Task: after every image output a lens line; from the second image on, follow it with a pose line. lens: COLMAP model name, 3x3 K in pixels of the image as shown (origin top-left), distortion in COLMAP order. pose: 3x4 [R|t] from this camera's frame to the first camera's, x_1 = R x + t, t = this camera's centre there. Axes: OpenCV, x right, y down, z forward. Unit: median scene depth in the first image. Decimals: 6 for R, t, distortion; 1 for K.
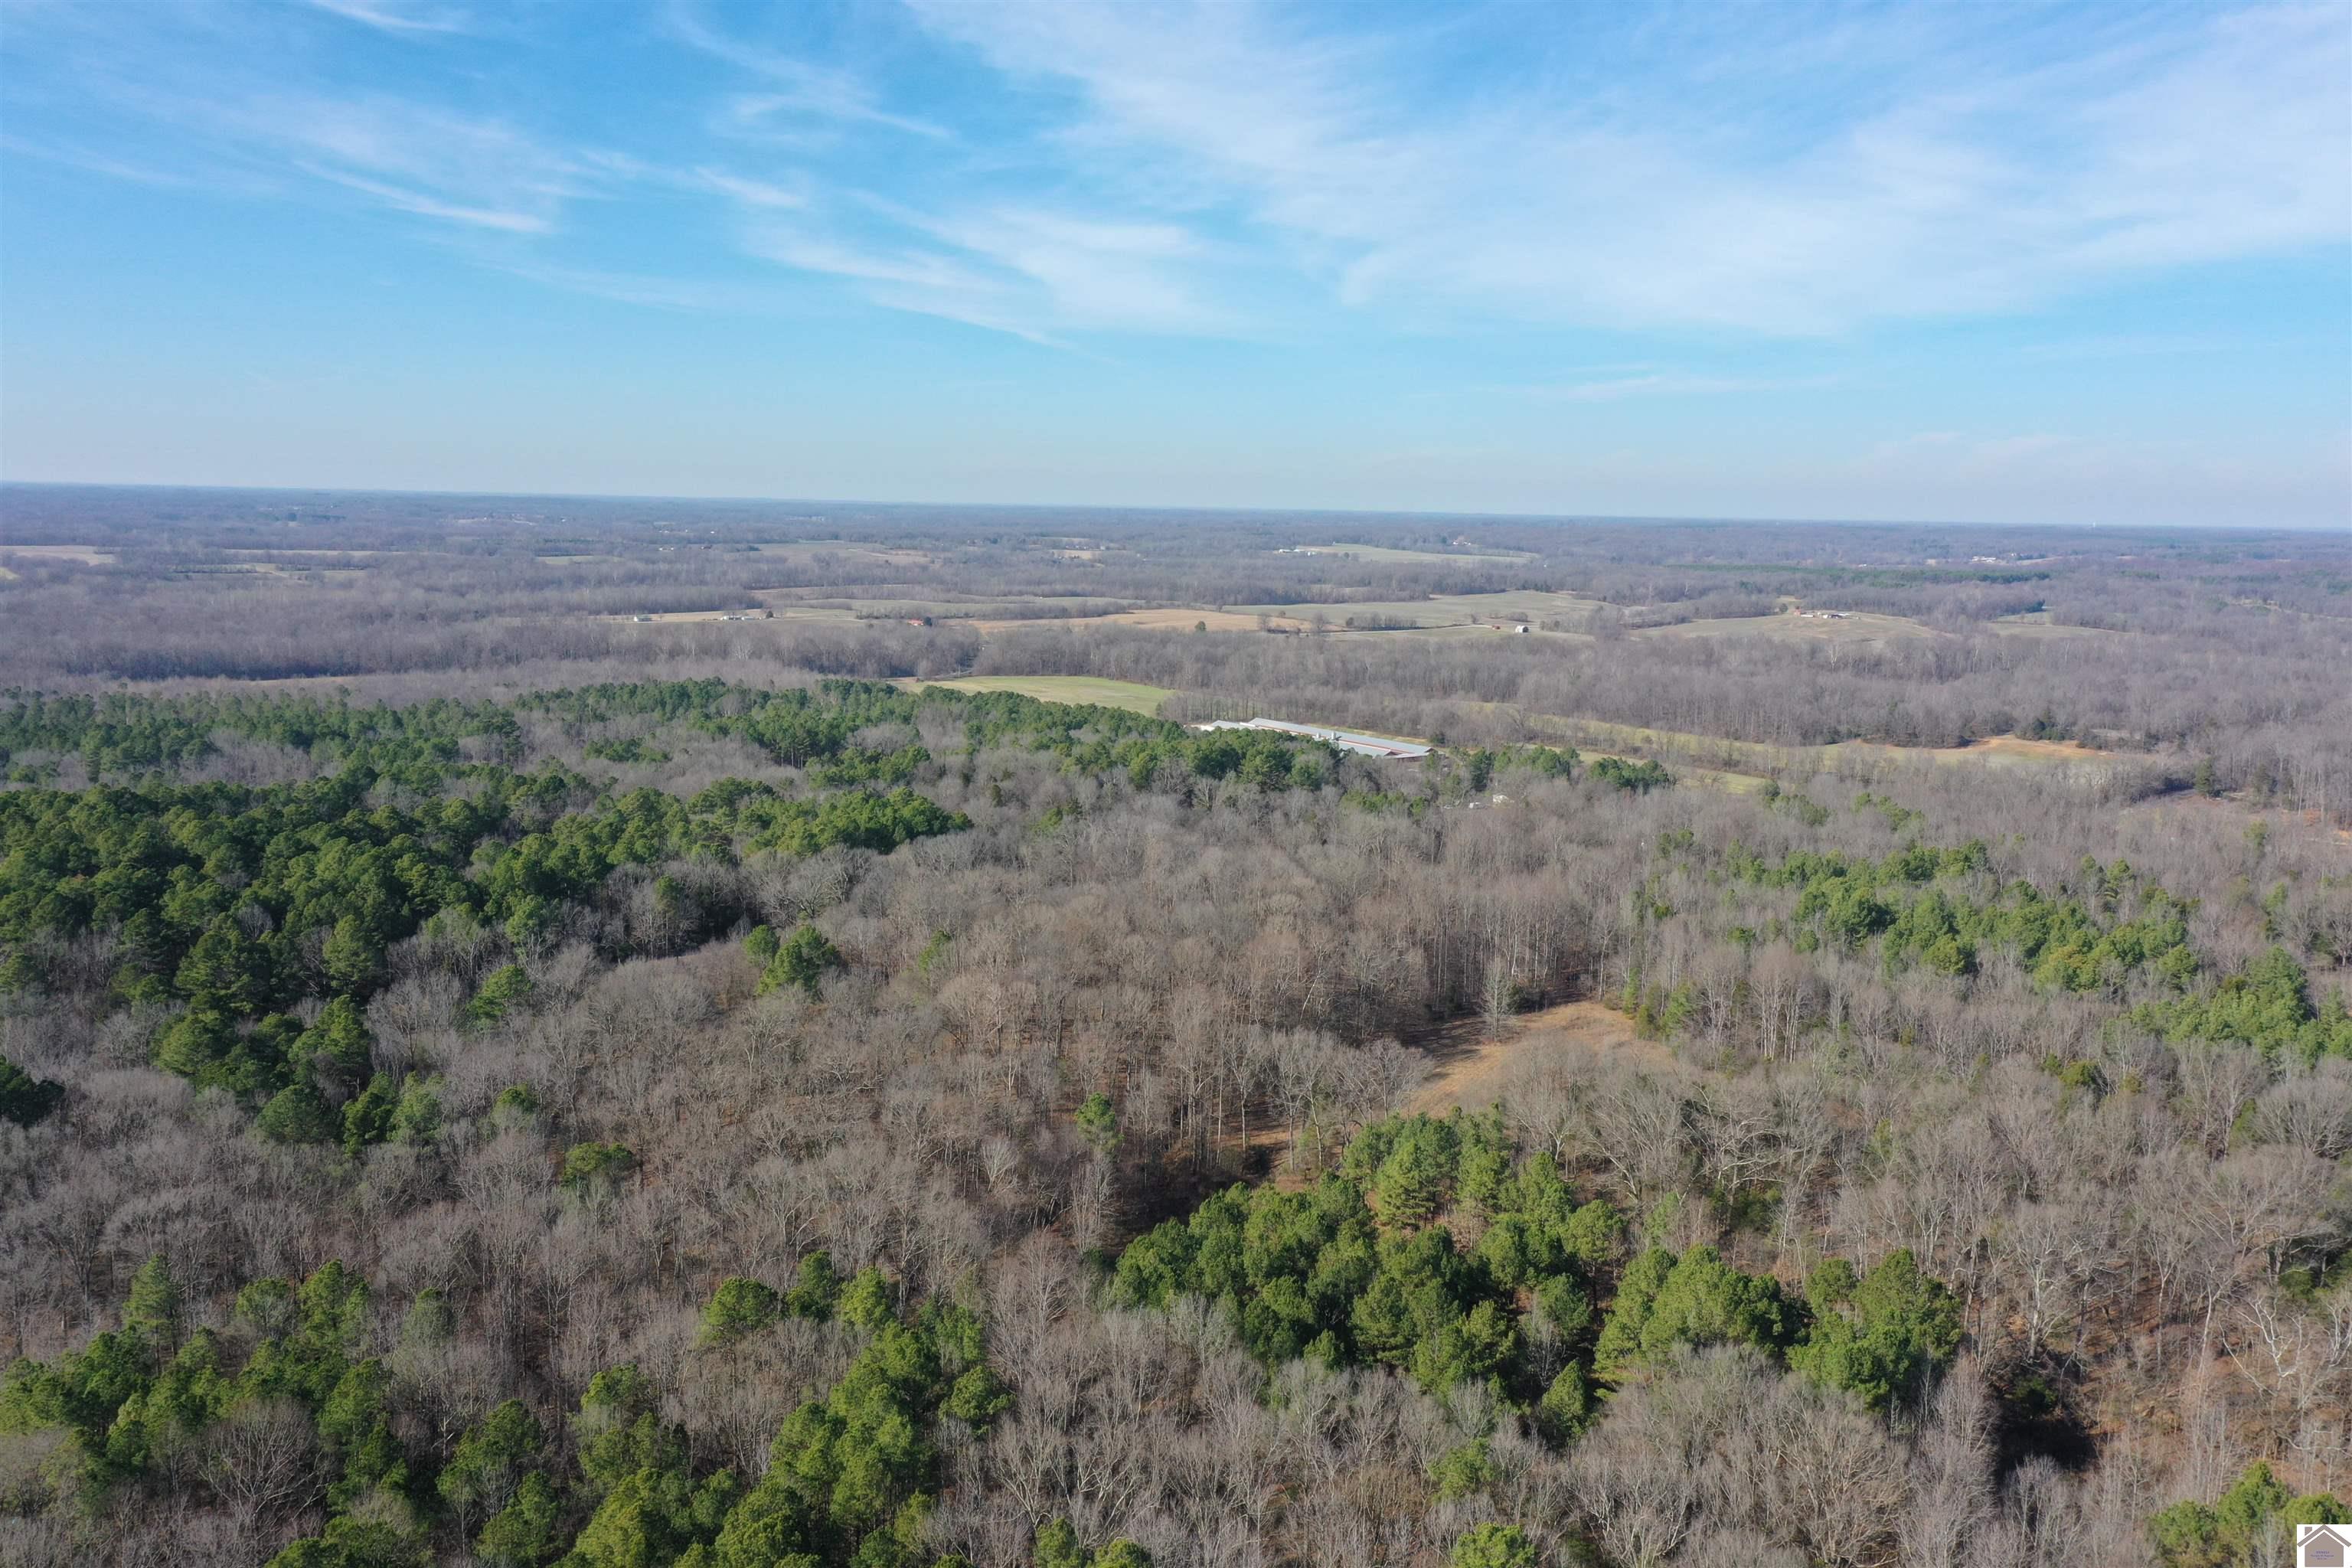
lens RADIAL K [[1872.8, 0, 1179.3], [0, 1872.8, 759.4], [0, 0, 1]] dist [0.019502, 0.001085]
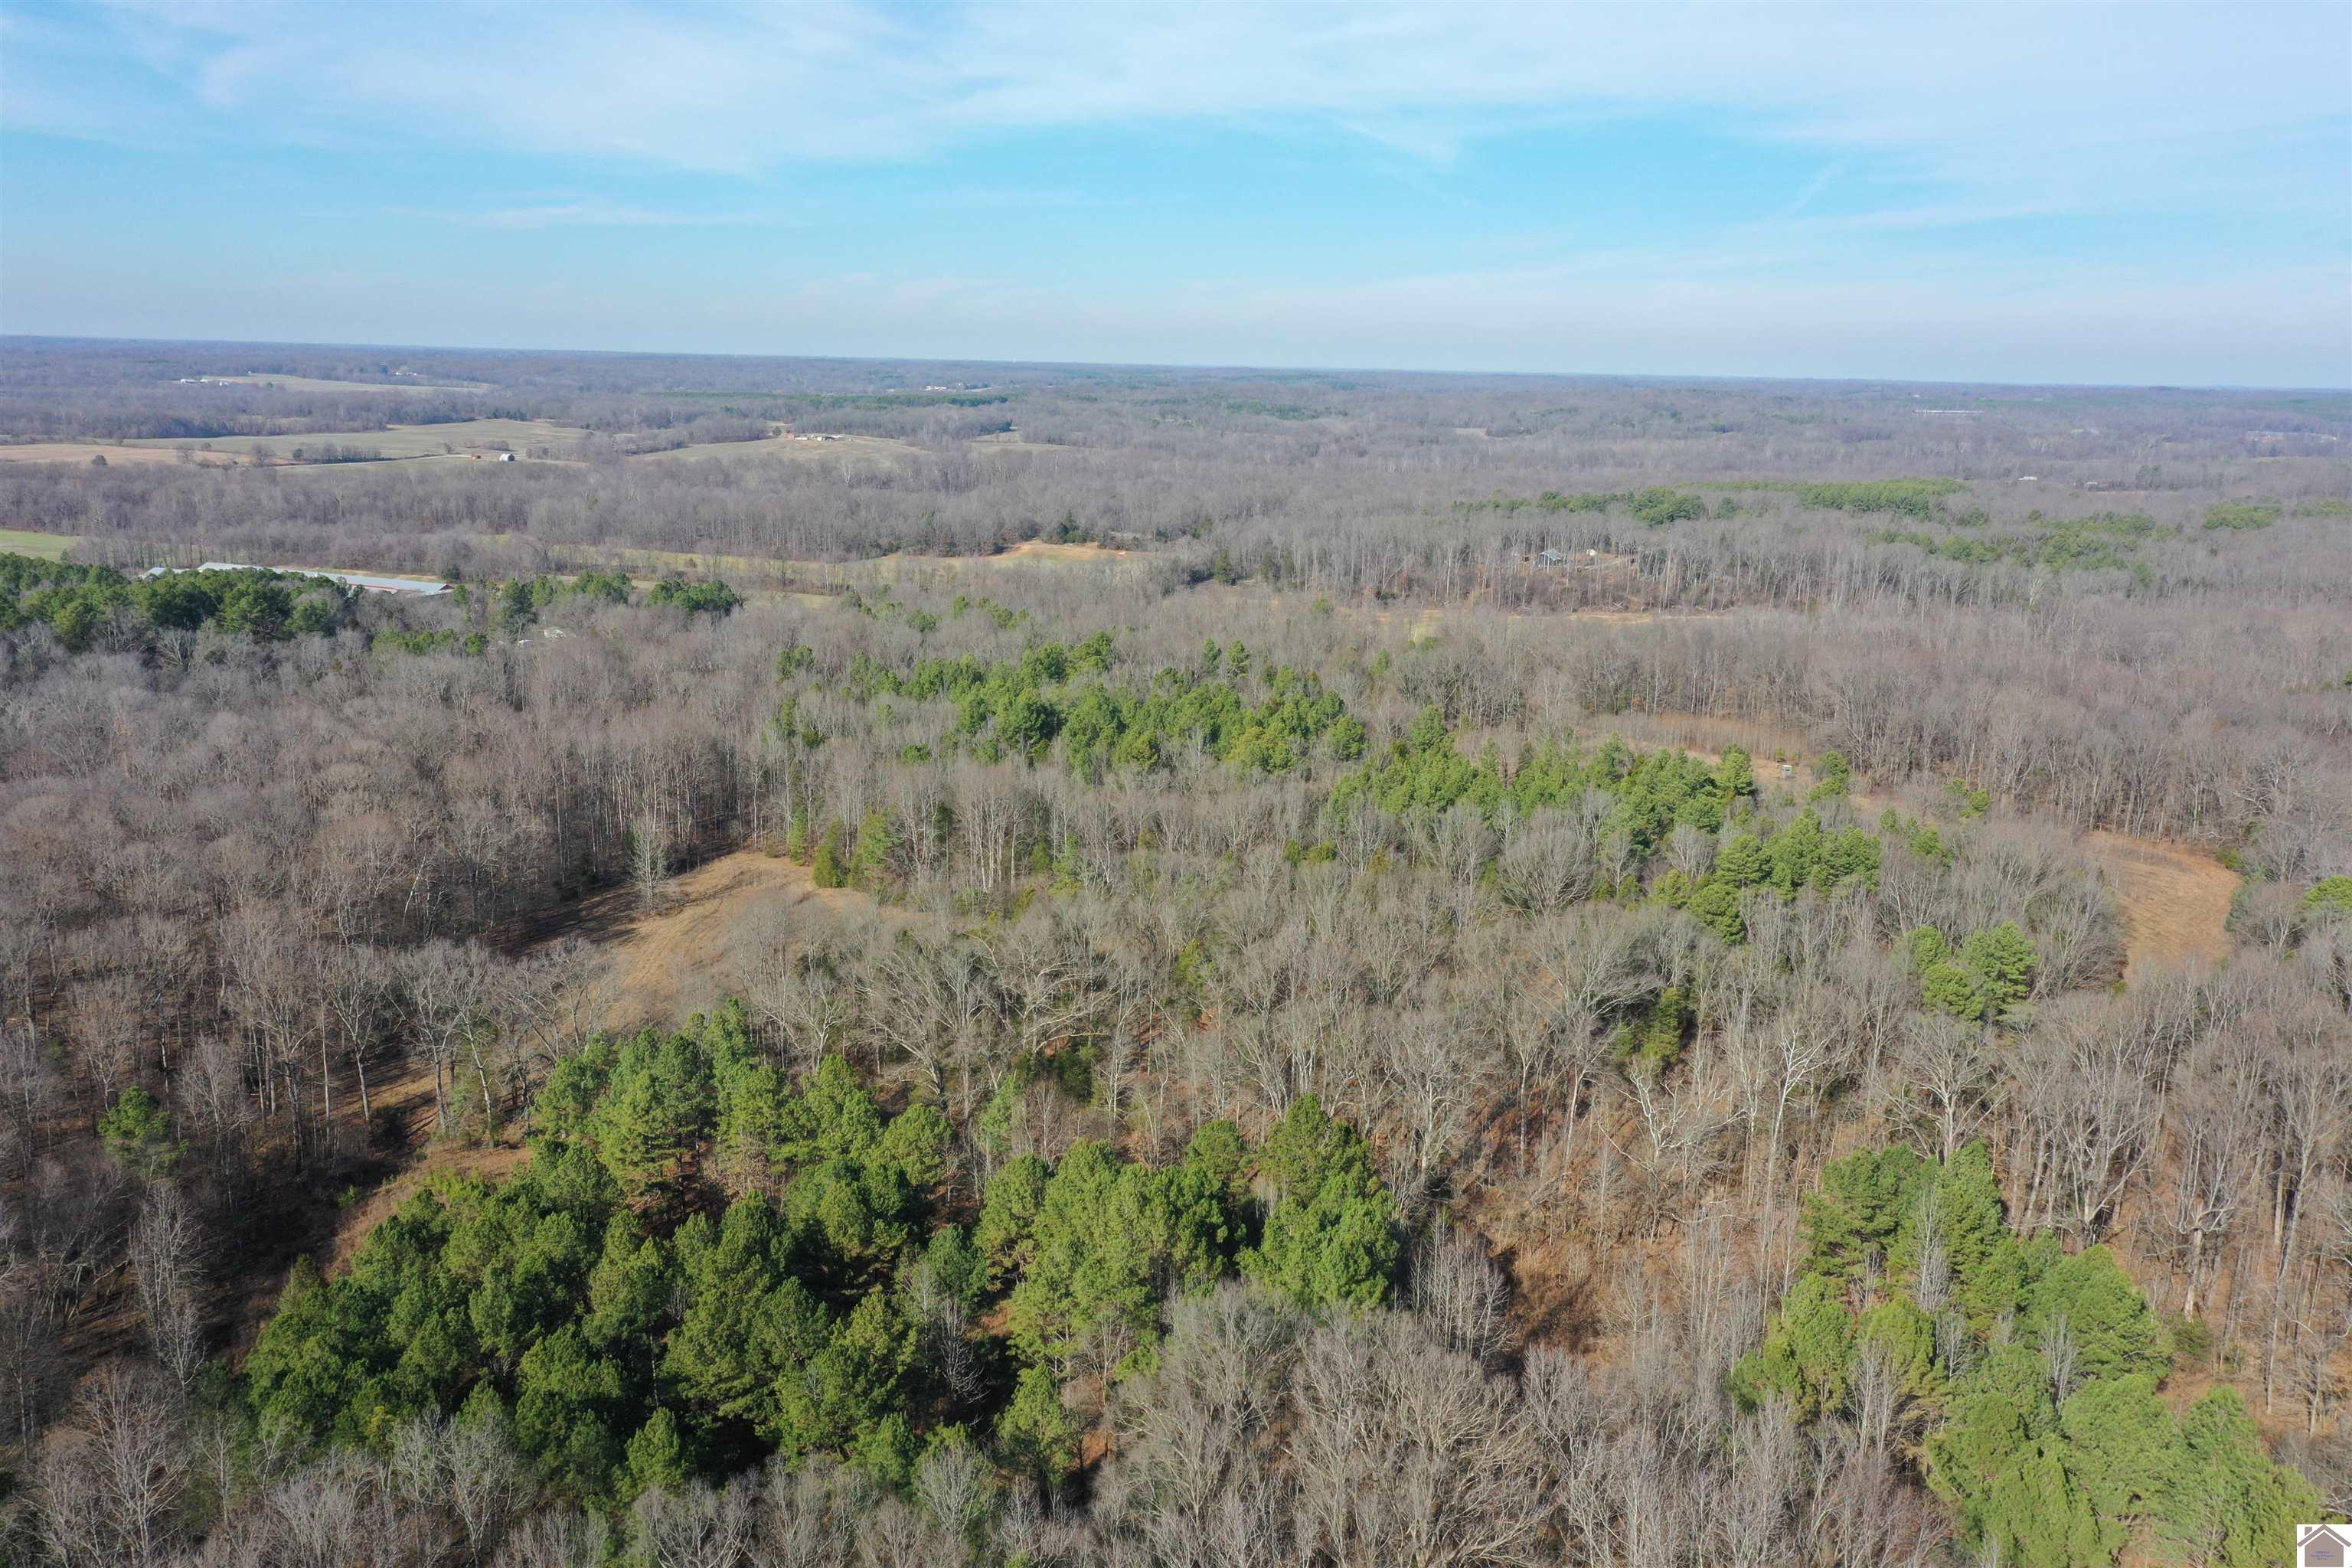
lens RADIAL K [[1872.8, 0, 1172.7], [0, 1872.8, 787.1], [0, 0, 1]] dist [0.019502, 0.001085]
pose [[0.861721, -0.113186, 0.494596, -0.020810], [0.063628, 0.991212, 0.115978, 0.010075], [-0.503377, -0.068470, 0.861350, 0.122133]]
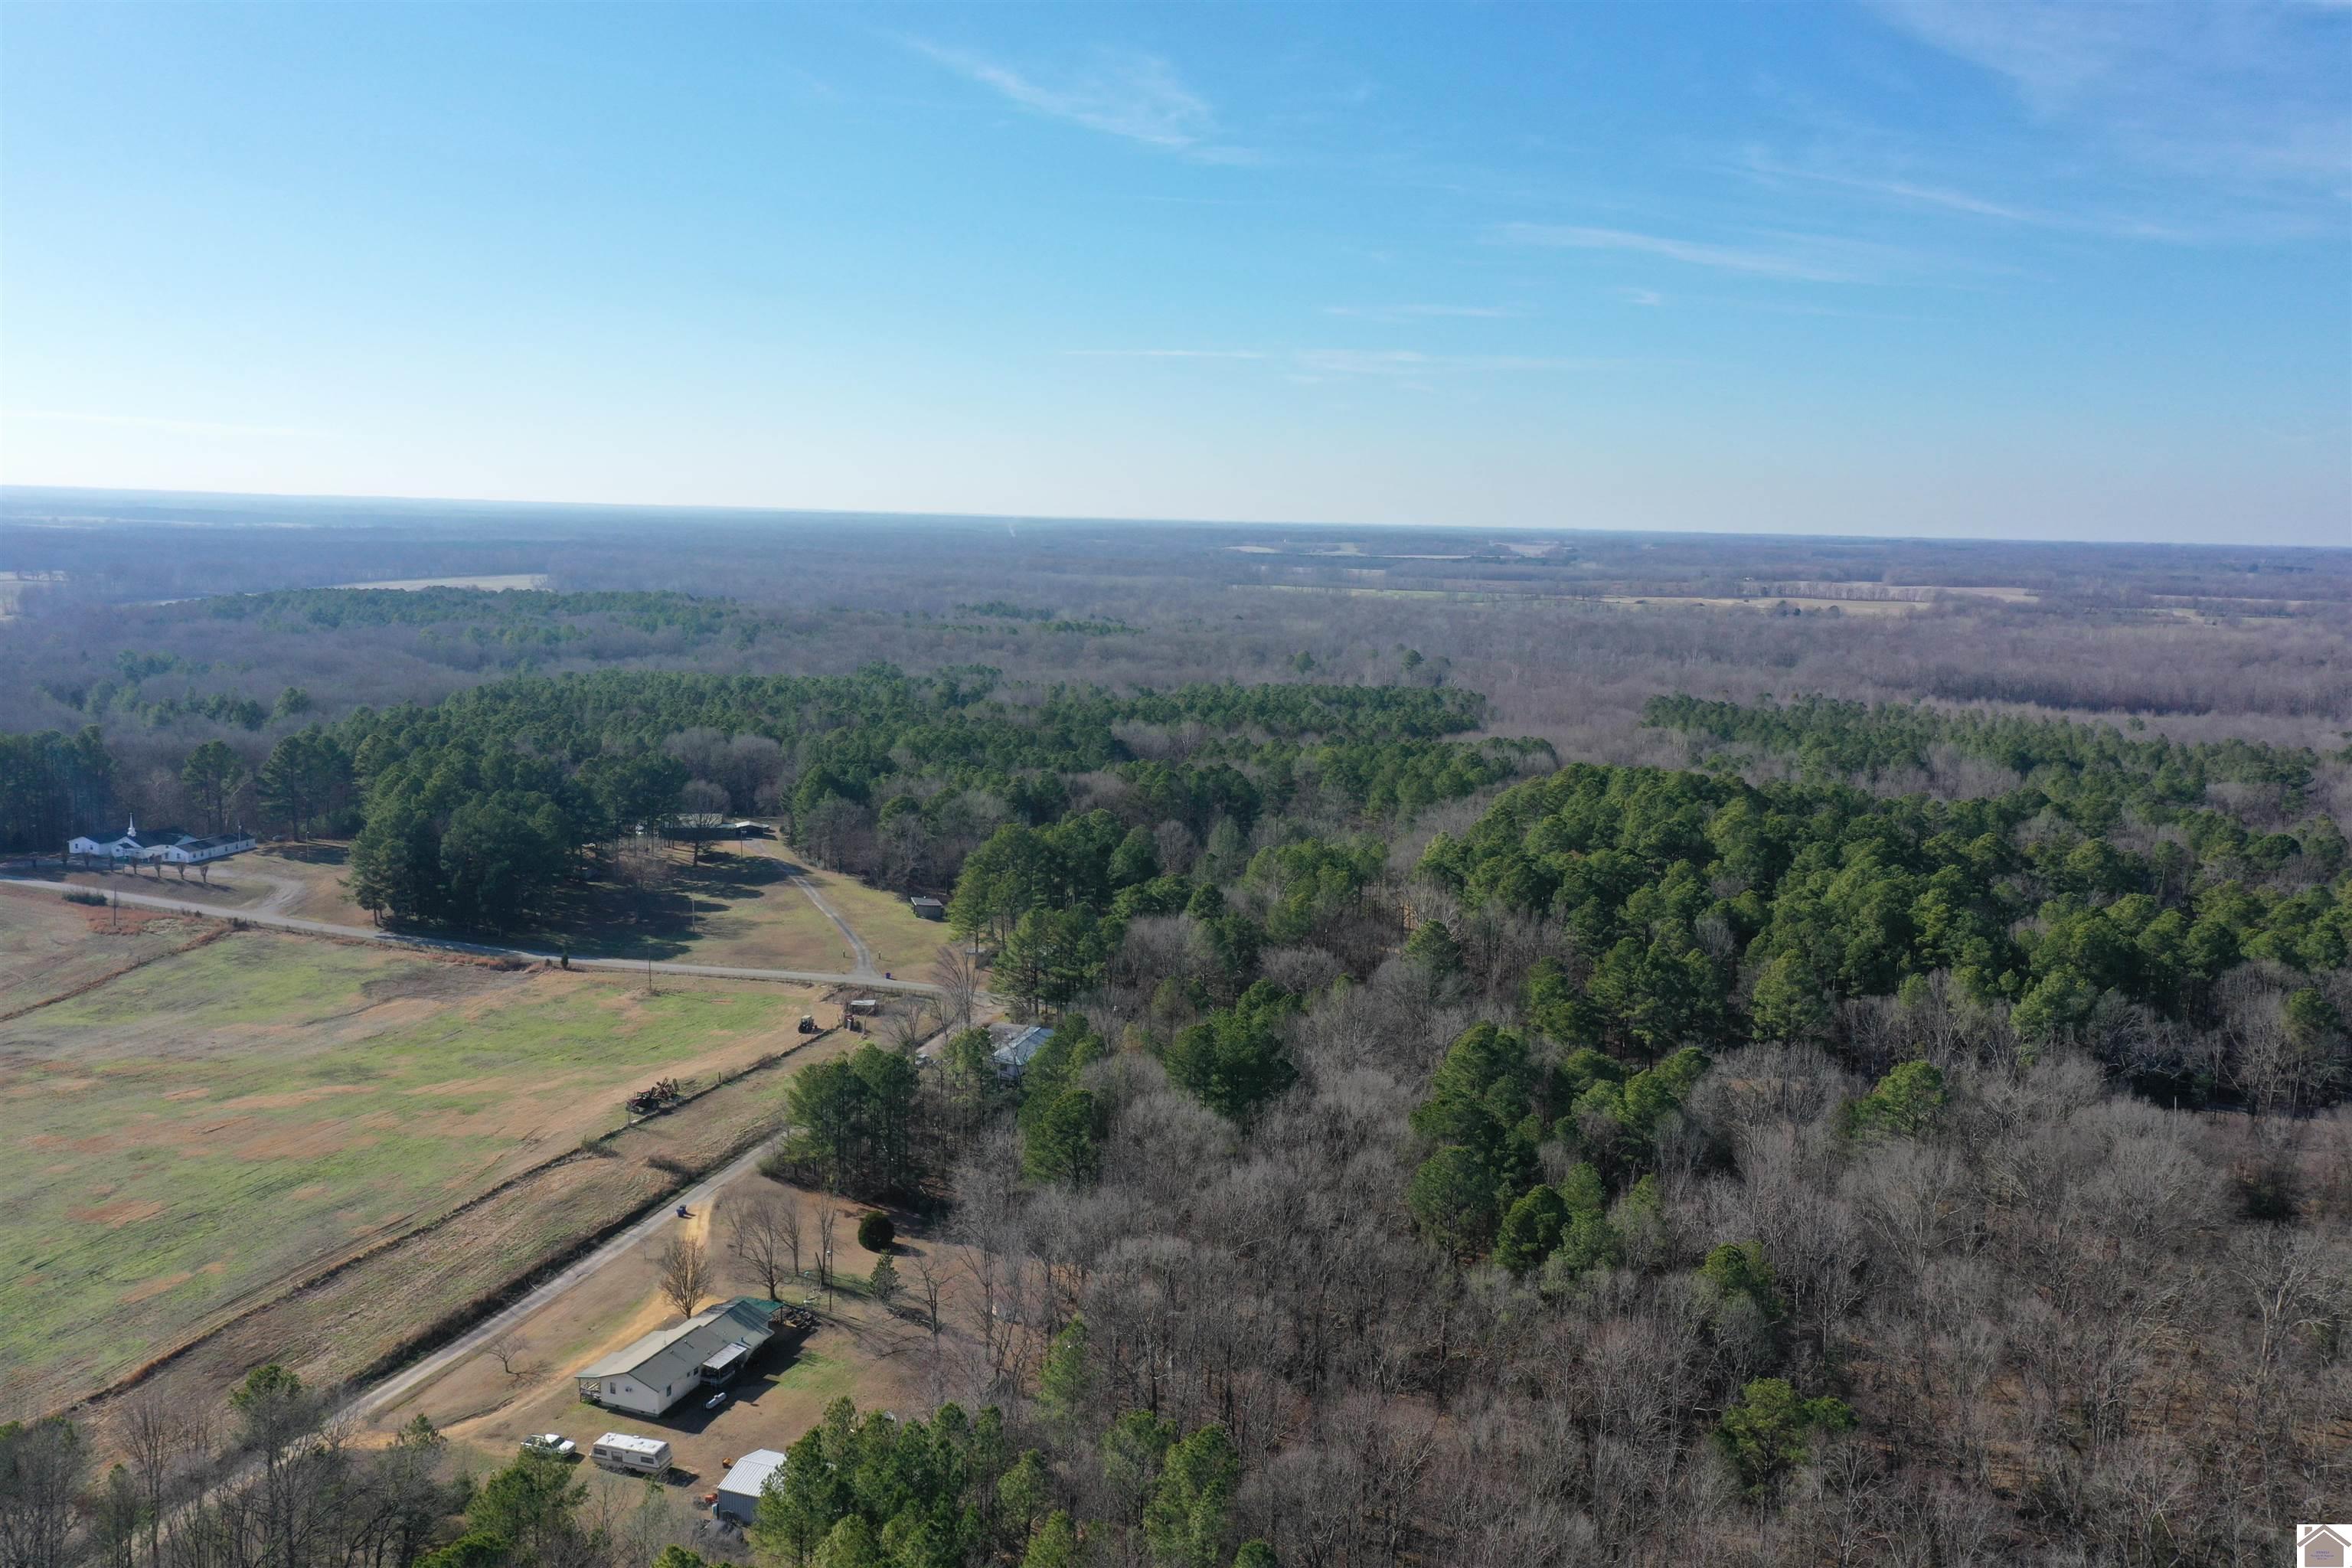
lens RADIAL K [[1872.8, 0, 1163.0], [0, 1872.8, 786.8], [0, 0, 1]] dist [0.019502, 0.001085]
pose [[0.566845, 0.111676, -0.816220, 0.012908], [-0.124181, 0.991031, 0.049353, 0.007053], [0.814411, 0.073384, 0.575629, 0.200046]]
